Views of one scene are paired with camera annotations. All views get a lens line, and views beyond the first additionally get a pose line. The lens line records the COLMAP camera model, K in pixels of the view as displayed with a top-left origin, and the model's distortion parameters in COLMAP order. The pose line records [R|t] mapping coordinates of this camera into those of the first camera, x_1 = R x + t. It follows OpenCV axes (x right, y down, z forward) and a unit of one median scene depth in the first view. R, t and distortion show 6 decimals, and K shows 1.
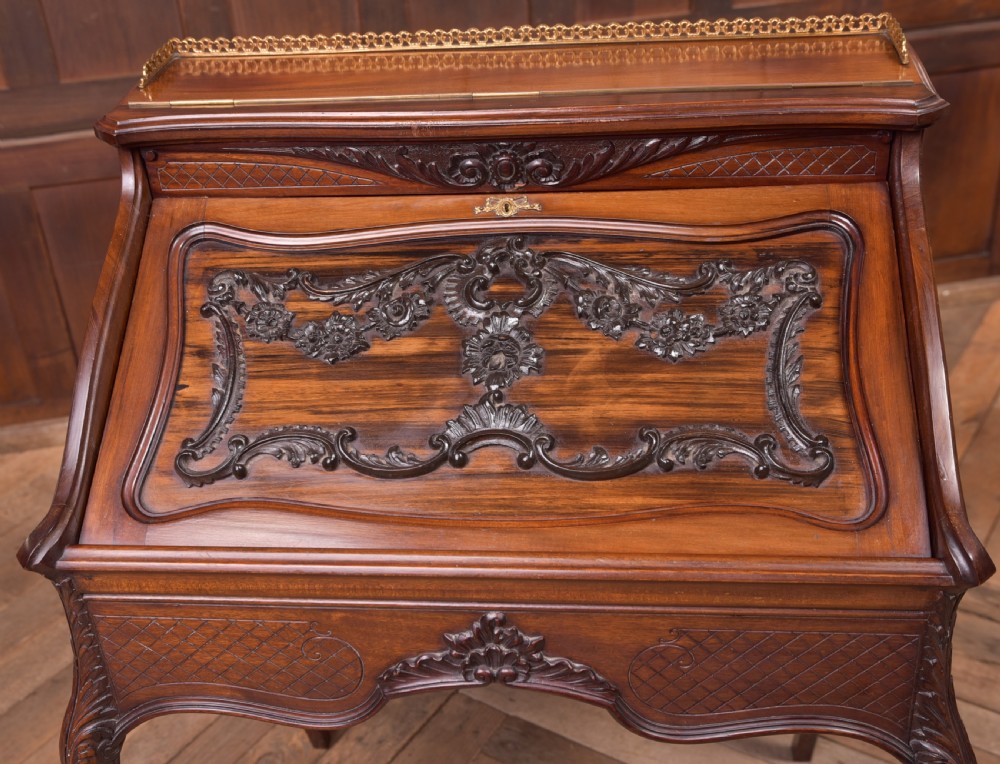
lens RADIAL K [[1214.2, 0, 497.3], [0, 1214.2, 391.9], [0, 0, 1]] dist [-0.017446, 0.089966]
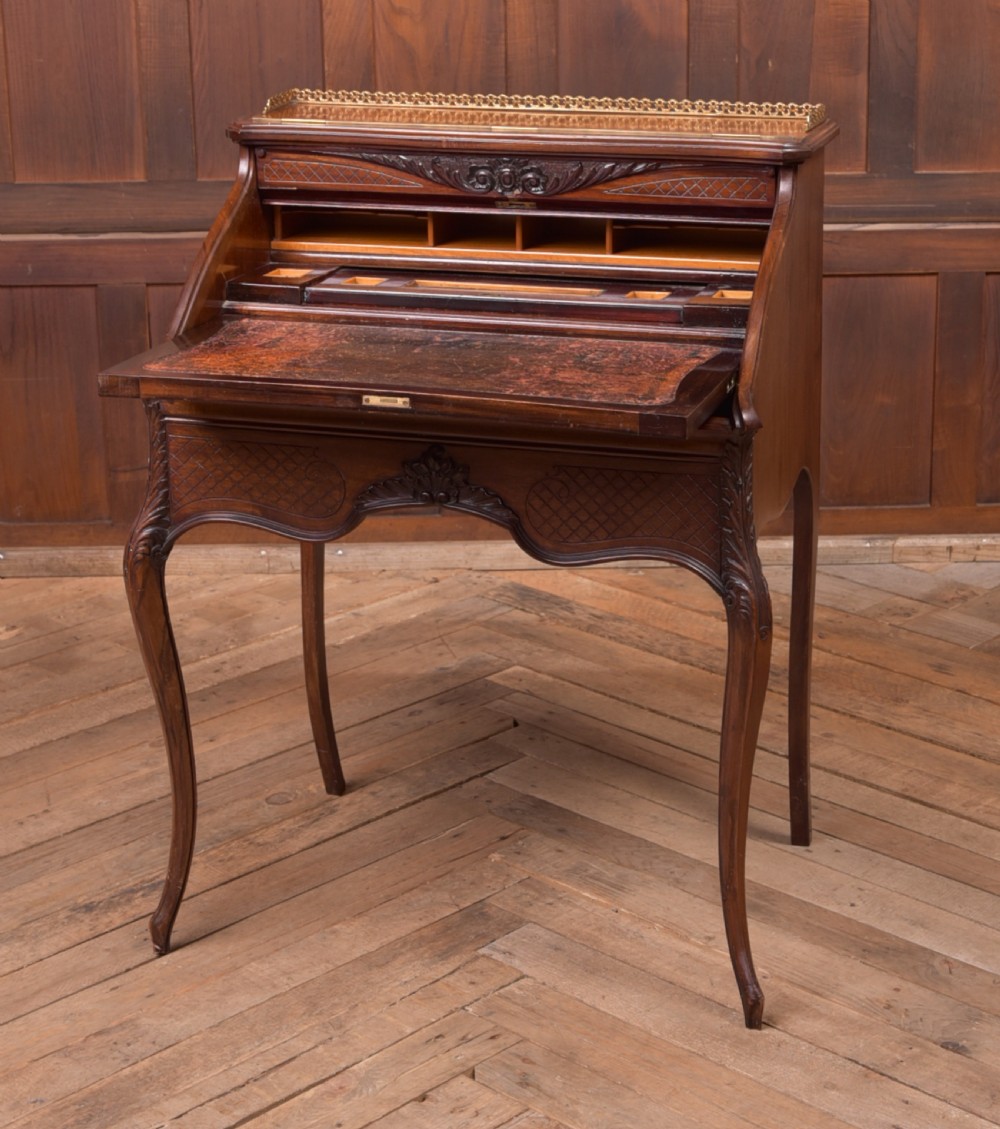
lens RADIAL K [[2283.5, 0, 579.0], [0, 2283.5, 403.8], [0, 0, 1]] dist [-0.058048, 0.260853]
pose [[0.983400, 0.094094, -0.155151, 0.526588], [-0.131358, 0.959042, -0.250966, 0.719683], [0.125181, 0.267180, 0.955481, -1.434475]]
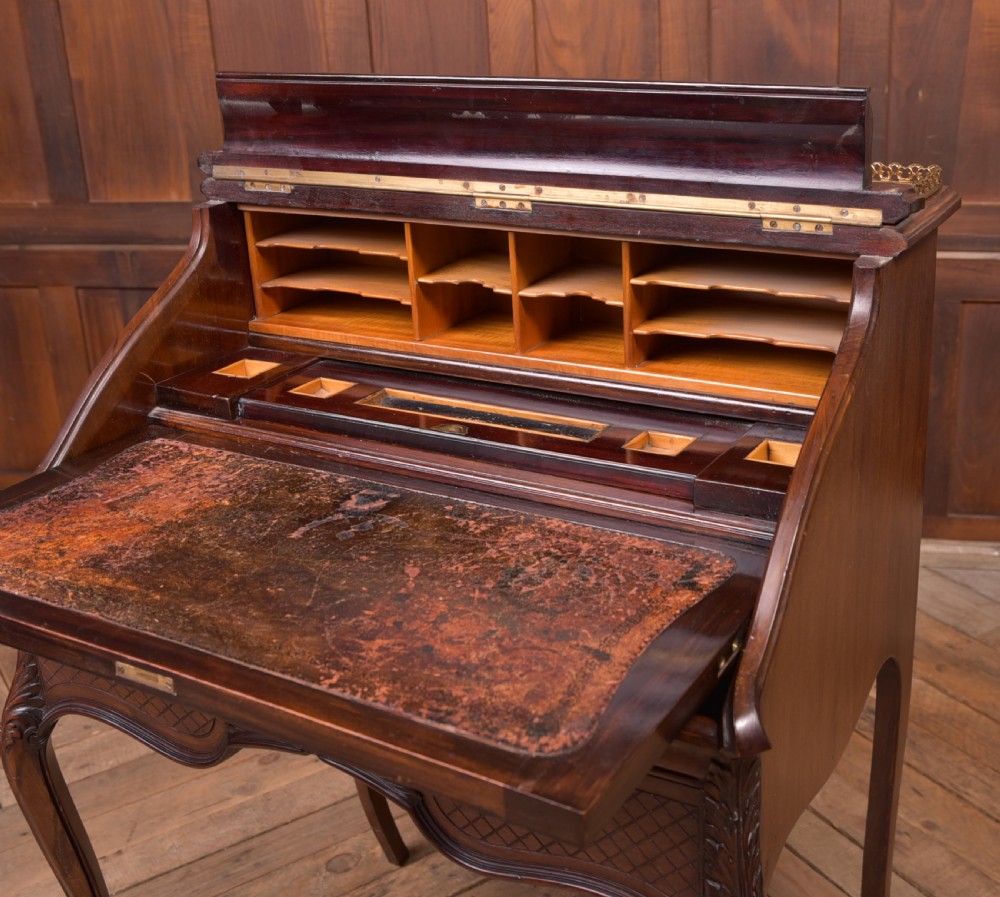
lens RADIAL K [[1270.6, 0, 577.2], [0, 1270.6, 381.9], [0, 0, 1]] dist [-0.083763, 0.109212]
pose [[0.925192, 0.150528, -0.348370, 0.473756], [-0.207315, 0.969365, -0.131725, 0.035242], [0.317869, 0.194093, 0.928055, 0.058229]]
